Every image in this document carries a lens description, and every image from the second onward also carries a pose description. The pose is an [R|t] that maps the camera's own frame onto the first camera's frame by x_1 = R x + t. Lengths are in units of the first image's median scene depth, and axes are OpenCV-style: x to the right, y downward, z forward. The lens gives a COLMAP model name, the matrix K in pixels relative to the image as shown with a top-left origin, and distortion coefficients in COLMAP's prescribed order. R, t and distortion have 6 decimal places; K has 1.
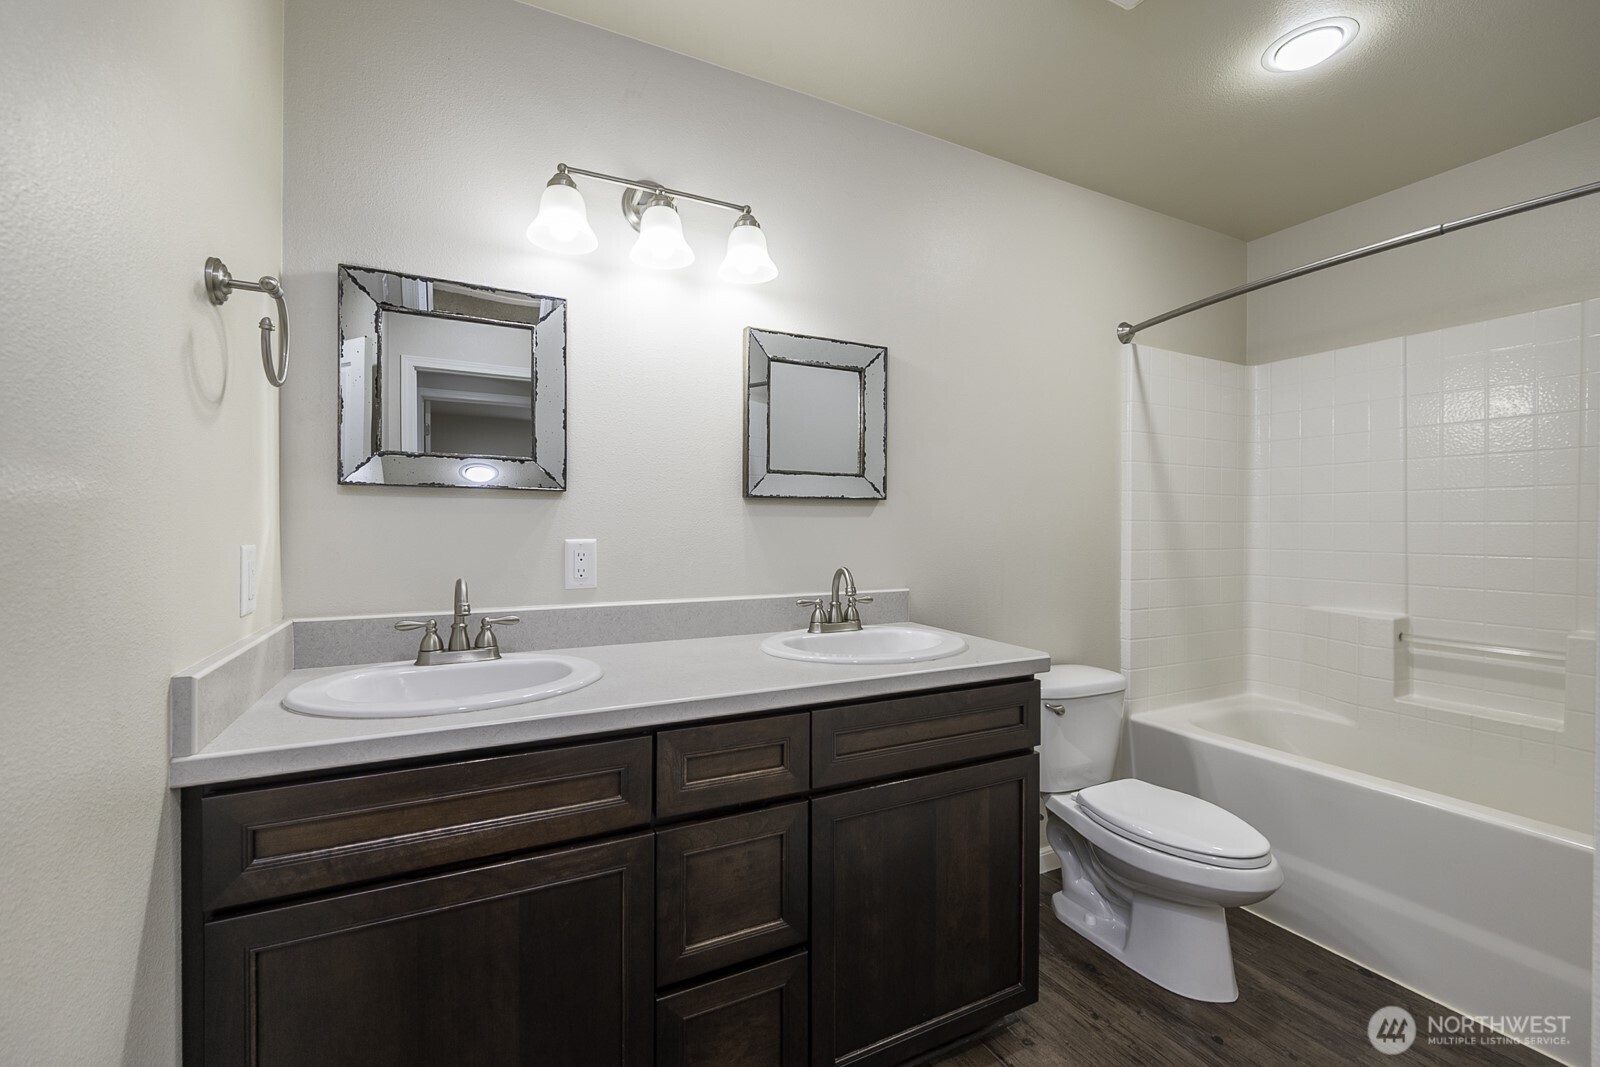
lens RADIAL K [[662.5, 0, 800.4], [0, 662.5, 527.3], [0, 0, 1]] dist [-0.002986, -0.000901]
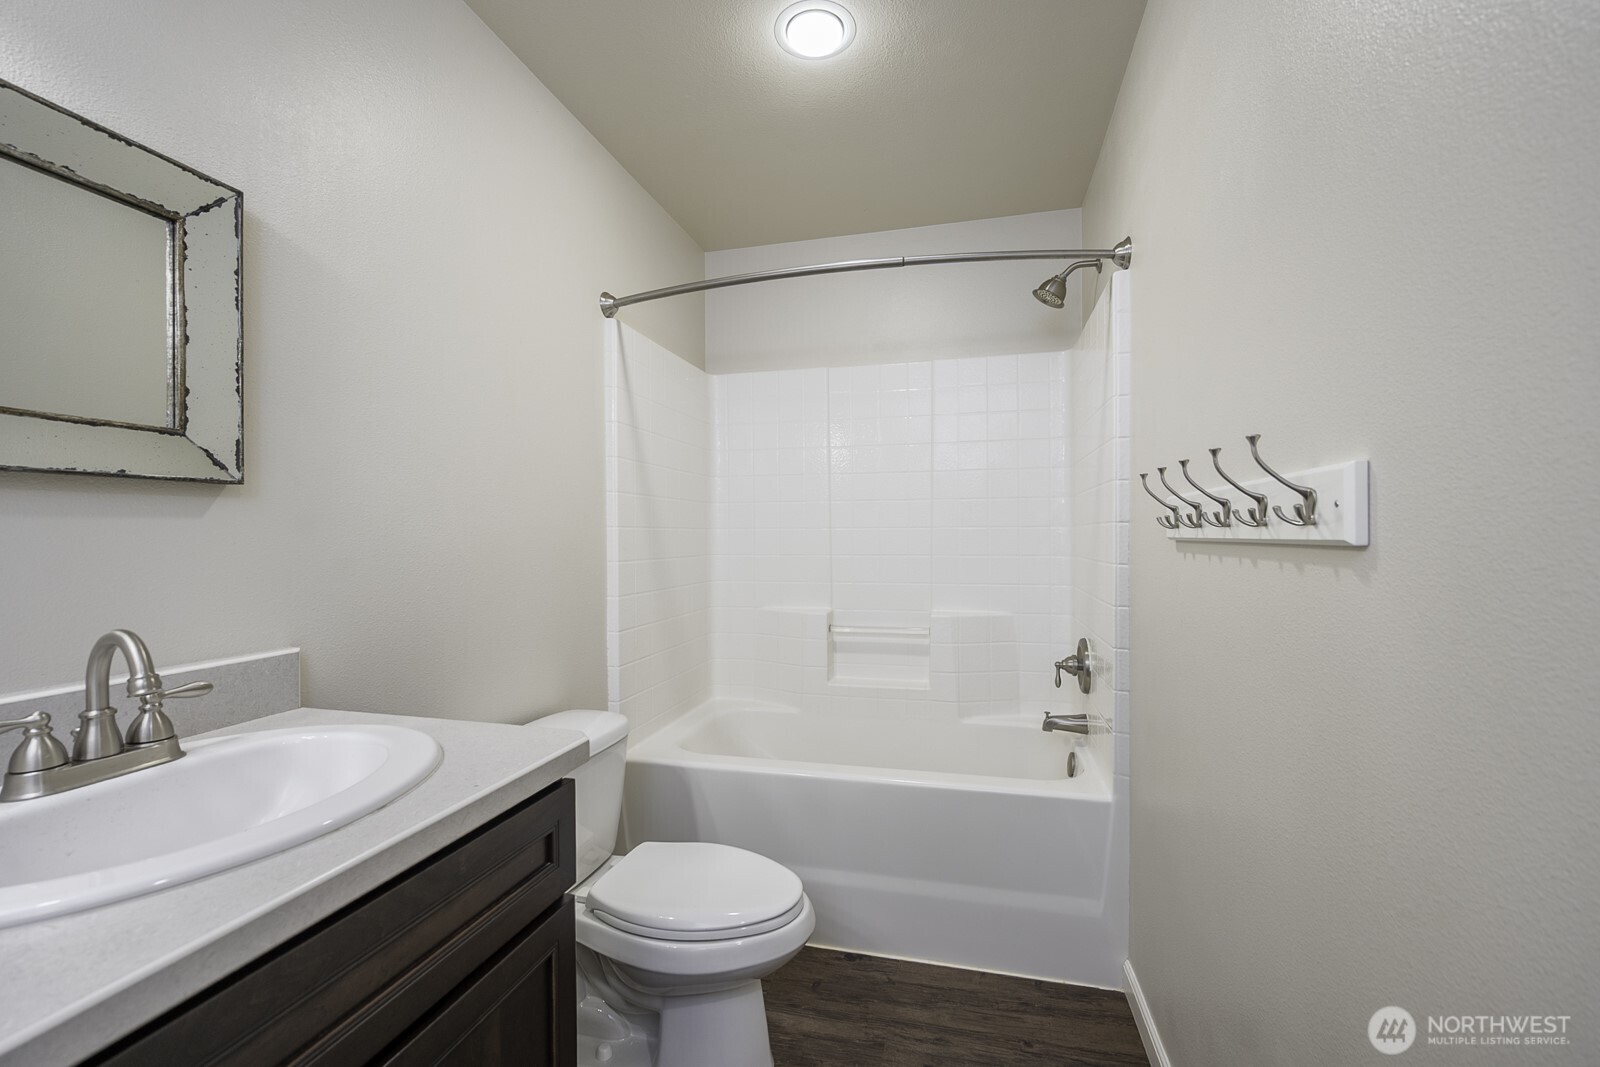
lens RADIAL K [[646.6, 0, 801.9], [0, 646.6, 536.7], [0, 0, 1]] dist [-0.000725, -0.000287]
pose [[0.658694, -0.009665, 0.752349, 0.035877], [0.008516, 0.999949, 0.005390, 0.000569], [-0.752363, 0.002856, 0.658743, 0.335352]]
